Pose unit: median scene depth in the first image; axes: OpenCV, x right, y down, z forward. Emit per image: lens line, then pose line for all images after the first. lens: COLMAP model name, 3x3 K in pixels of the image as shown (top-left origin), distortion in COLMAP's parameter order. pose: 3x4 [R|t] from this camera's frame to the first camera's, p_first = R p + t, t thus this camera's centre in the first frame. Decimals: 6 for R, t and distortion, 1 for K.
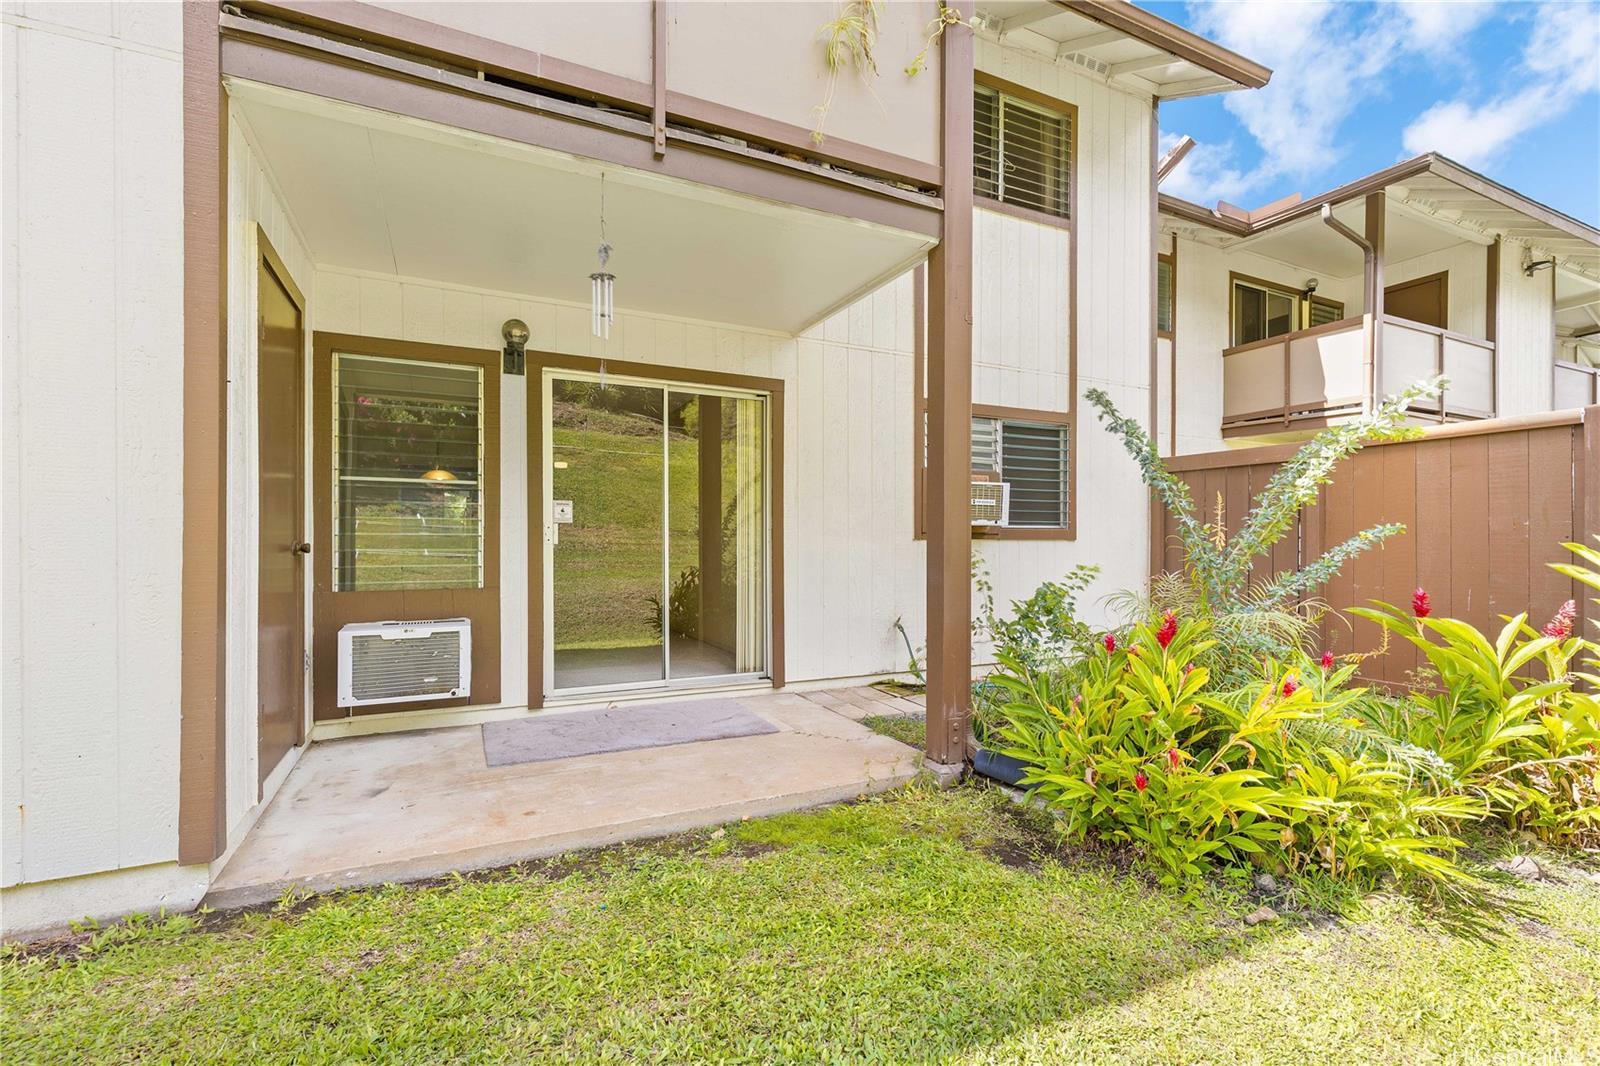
lens RADIAL K [[715.7, 0, 802.8], [0, 715.7, 551.9], [0, 0, 1]] dist [0.001724, 0.000174]
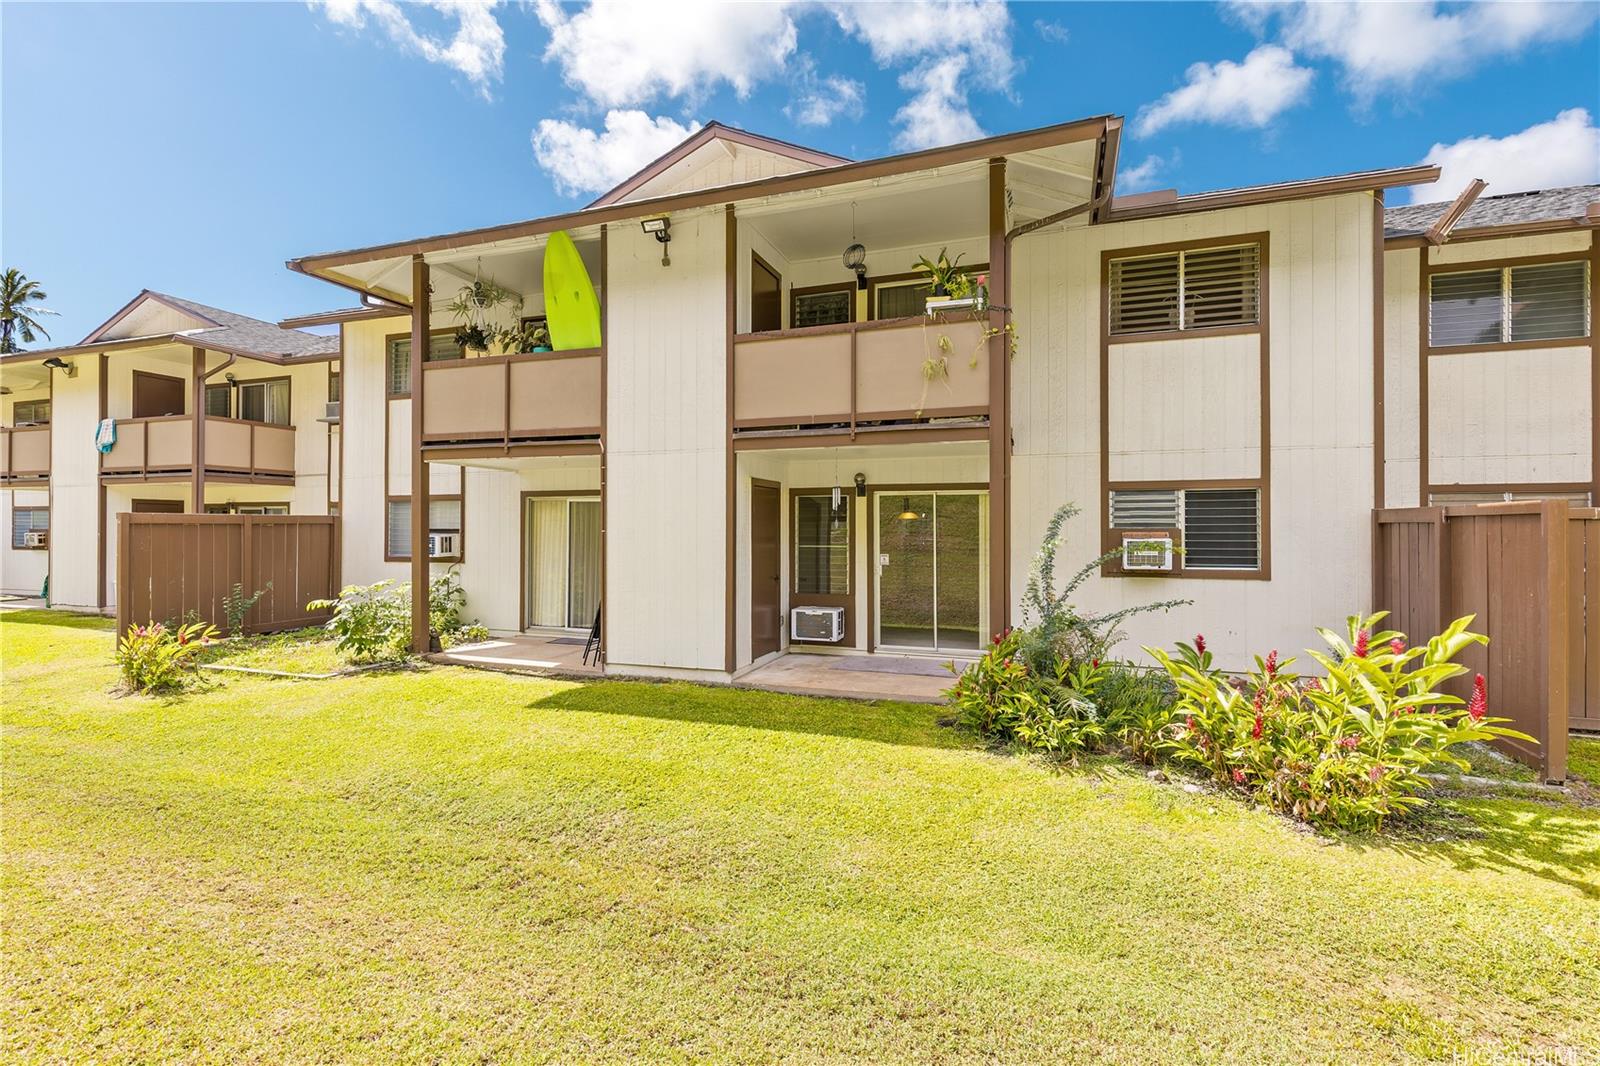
lens RADIAL K [[713.4, 0, 800.0], [0, 713.4, 533.0], [0, 0, 1]] dist [-0.000043, -0.000006]
pose [[0.692665, 0.000518, -0.721259, 0.985777], [-0.005553, 0.999974, -0.004615, -0.122068], [0.721238, 0.007202, 0.692650, -0.605313]]
